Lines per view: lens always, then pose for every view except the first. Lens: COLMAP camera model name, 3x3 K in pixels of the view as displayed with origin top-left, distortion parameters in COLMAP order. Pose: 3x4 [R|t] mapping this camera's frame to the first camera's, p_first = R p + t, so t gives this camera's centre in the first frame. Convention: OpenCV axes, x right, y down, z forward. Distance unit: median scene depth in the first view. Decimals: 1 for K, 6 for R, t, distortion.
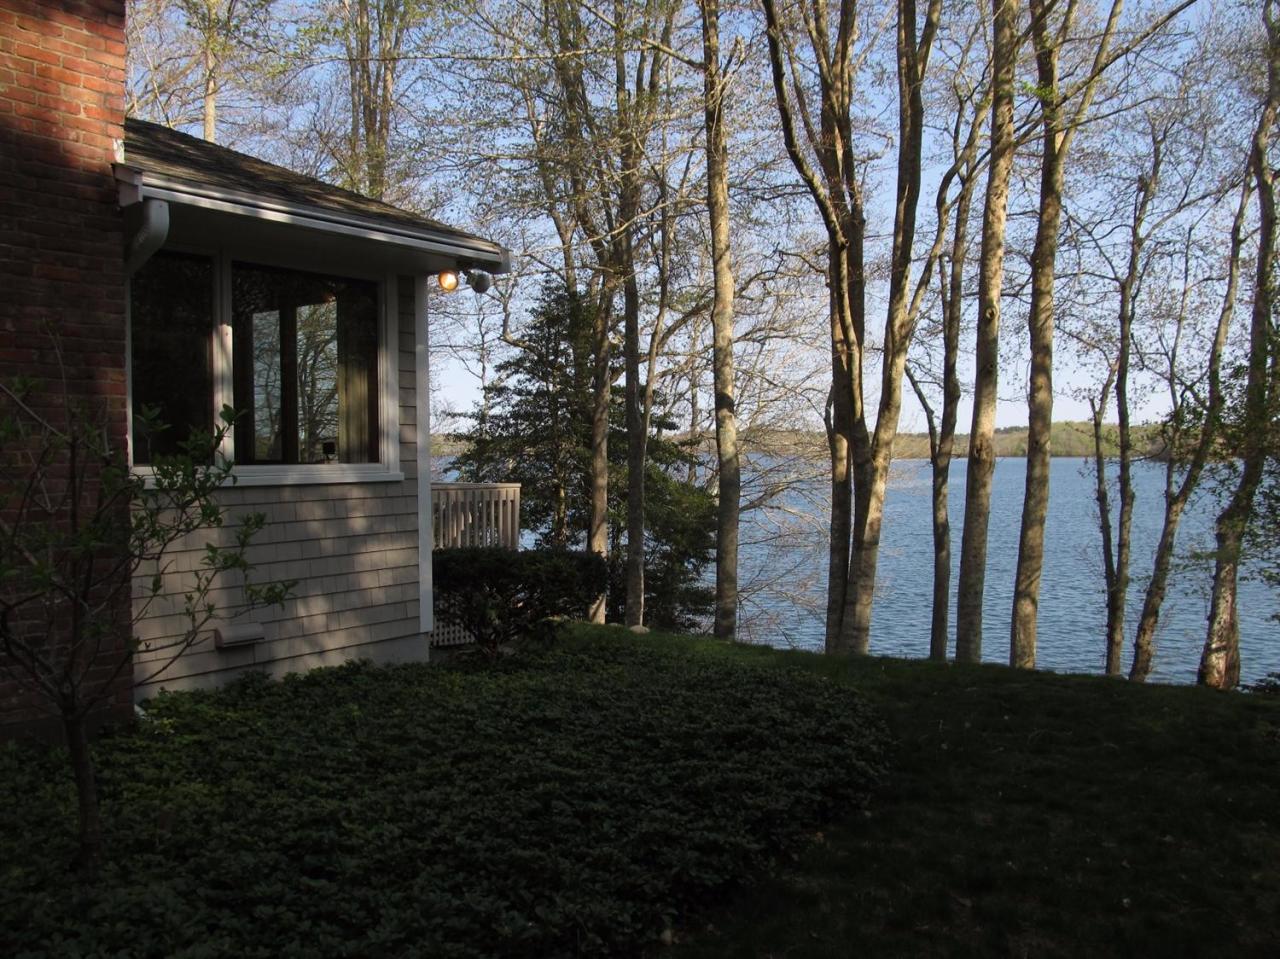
lens RADIAL K [[1045.8, 0, 634.3], [0, 1045.8, 487.2], [0, 0, 1]] dist [-0.067682, 0.008668]
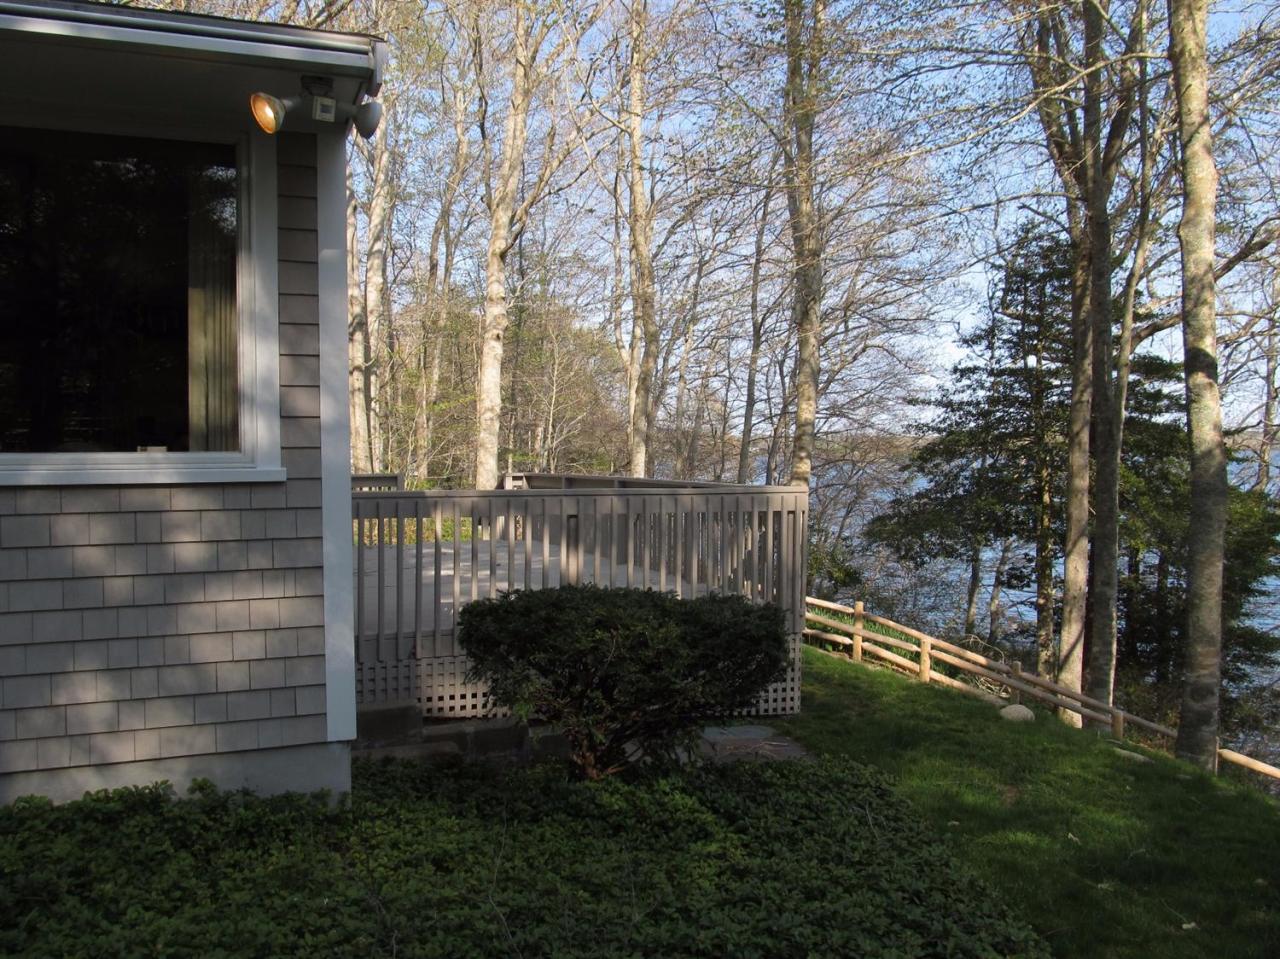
lens RADIAL K [[1045.8, 0, 634.3], [0, 1045.8, 487.2], [0, 0, 1]] dist [-0.067682, 0.008668]
pose [[0.855058, 0.013120, -0.518367, 0.253821], [-0.012432, 0.999911, 0.004800, -0.008341], [0.518384, 0.002341, 0.855145, 0.621587]]
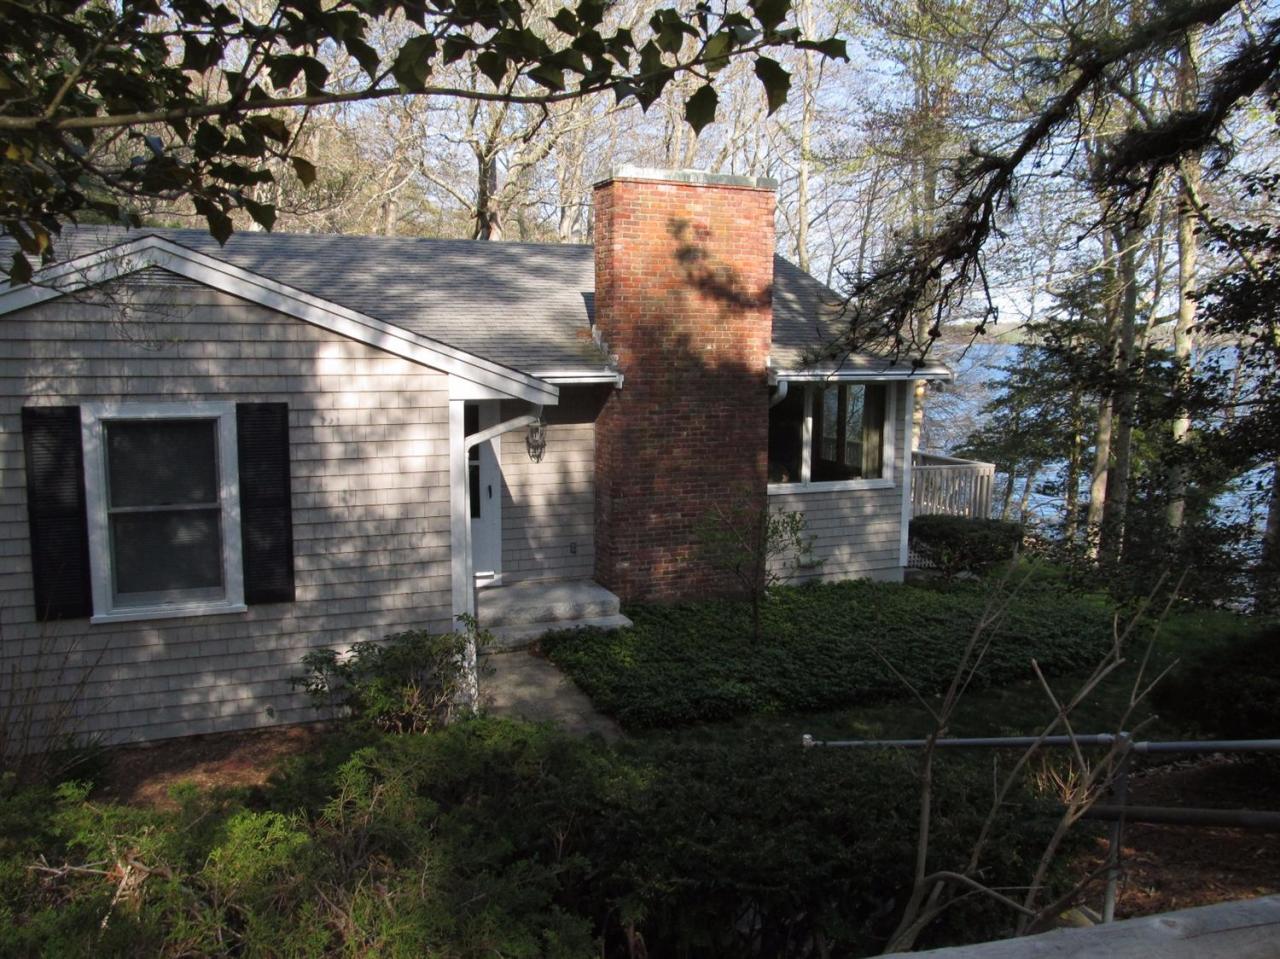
lens RADIAL K [[1045.8, 0, 634.3], [0, 1045.8, 487.2], [0, 0, 1]] dist [-0.067682, 0.008668]
pose [[0.857940, 0.085844, -0.506527, 0.347419], [-0.030012, 0.992632, 0.117393, -0.224211], [0.512872, -0.085514, 0.854195, -0.904788]]
